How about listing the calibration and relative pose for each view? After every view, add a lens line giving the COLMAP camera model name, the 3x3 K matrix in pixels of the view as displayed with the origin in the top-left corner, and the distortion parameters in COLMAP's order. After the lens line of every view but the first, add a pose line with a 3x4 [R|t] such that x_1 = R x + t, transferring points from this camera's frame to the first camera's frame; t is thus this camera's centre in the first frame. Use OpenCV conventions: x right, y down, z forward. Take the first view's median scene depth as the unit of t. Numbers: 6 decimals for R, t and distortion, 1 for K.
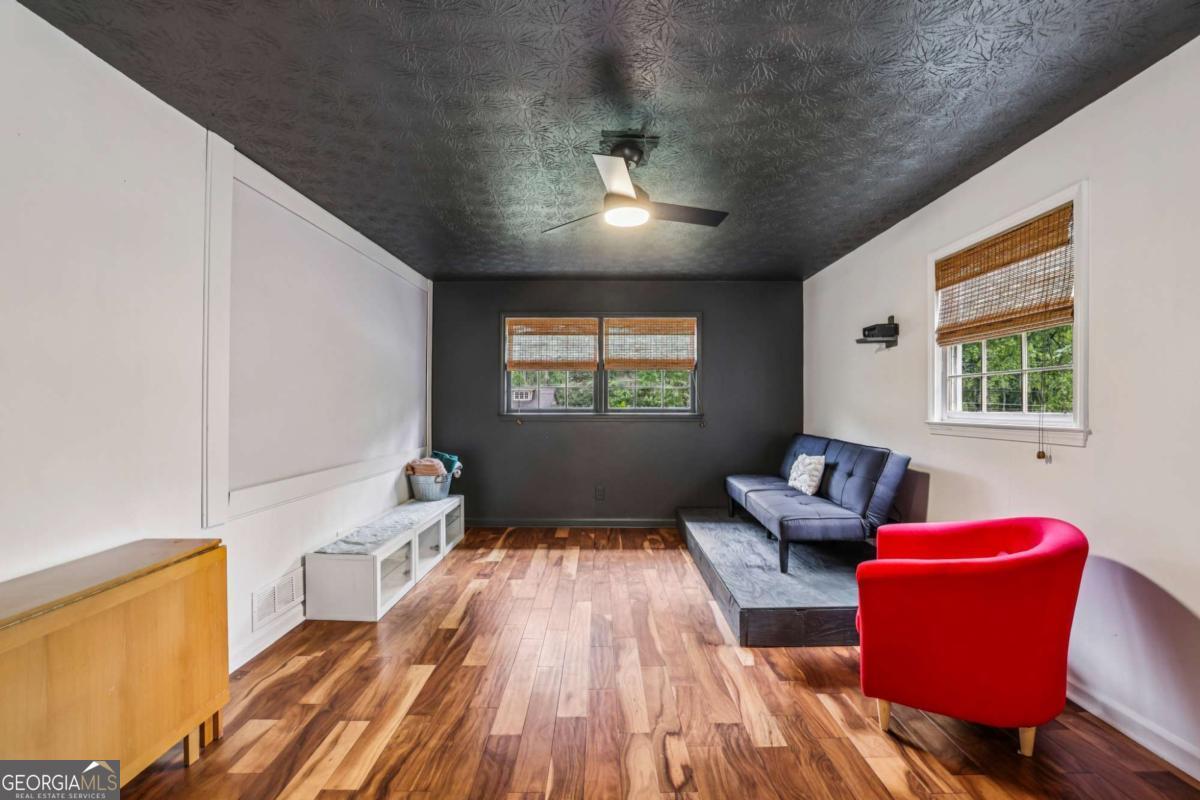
lens RADIAL K [[519.2, 0, 601.2], [0, 519.2, 402.1], [0, 0, 1]] dist [-0.025681, 0.006293]
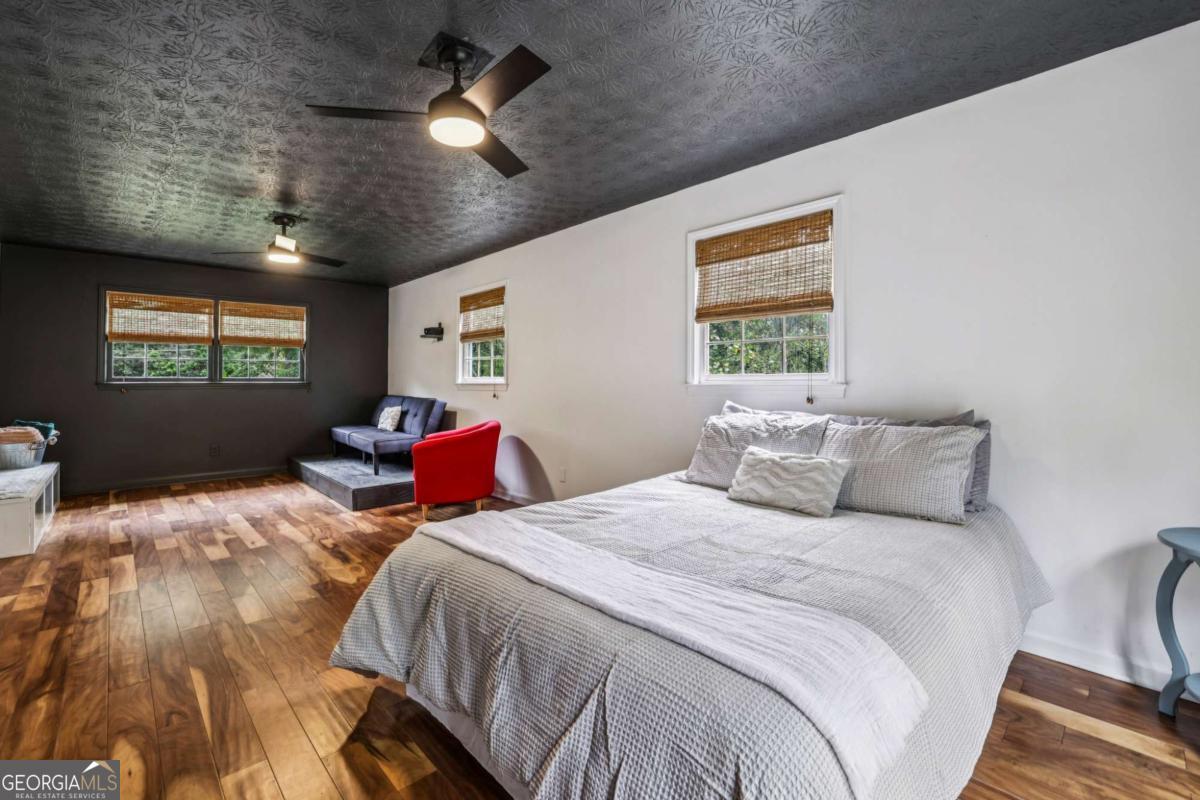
lens RADIAL K [[519.2, 0, 588.7], [0, 519.2, 372.3], [0, 0, 1]] dist [-0.025681, 0.006293]
pose [[0.735327, 0.008767, 0.677656, -0.232962], [-0.001248, 0.999932, -0.011582, 0.016585], [-0.677712, 0.007670, 0.735288, -0.585685]]
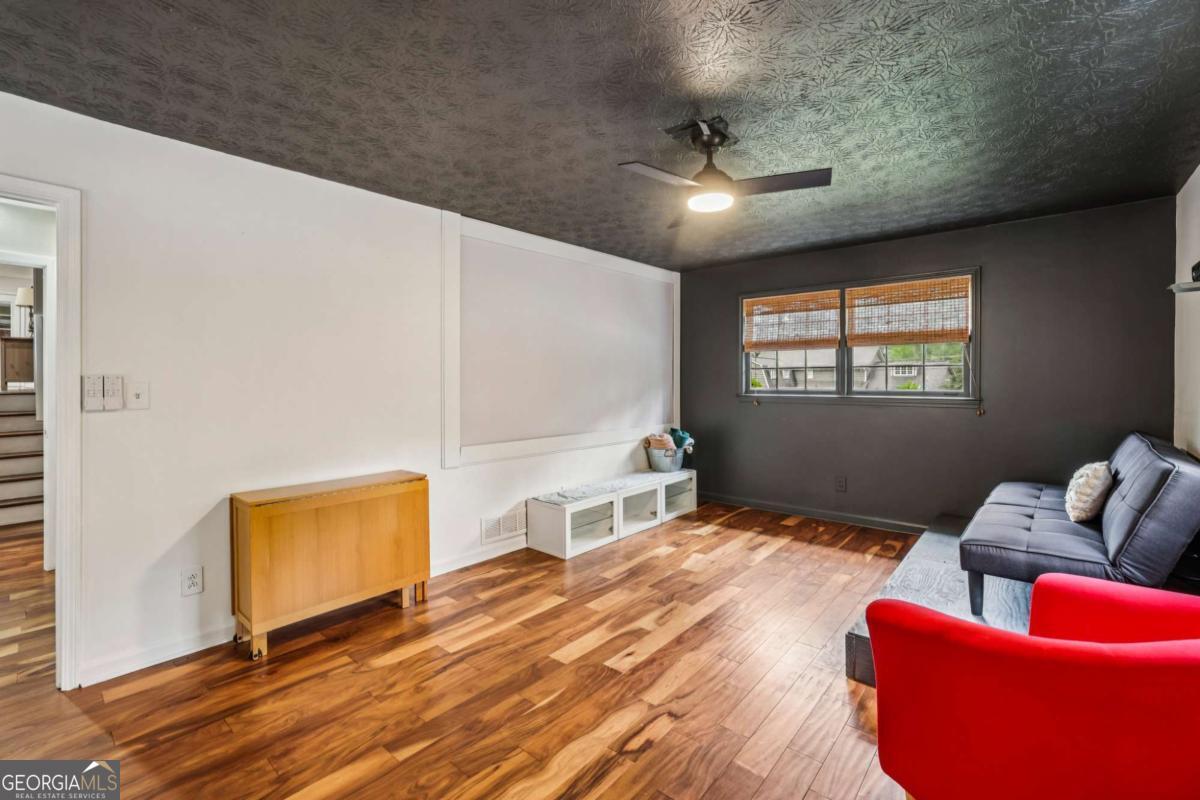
lens RADIAL K [[519.2, 0, 596.8], [0, 519.2, 384.4], [0, 0, 1]] dist [-0.025681, 0.006293]
pose [[0.761671, 0.001908, -0.647961, 0.355188], [0.006131, 0.999930, 0.010152, -0.013519], [0.647935, -0.011705, 0.761606, 0.066028]]
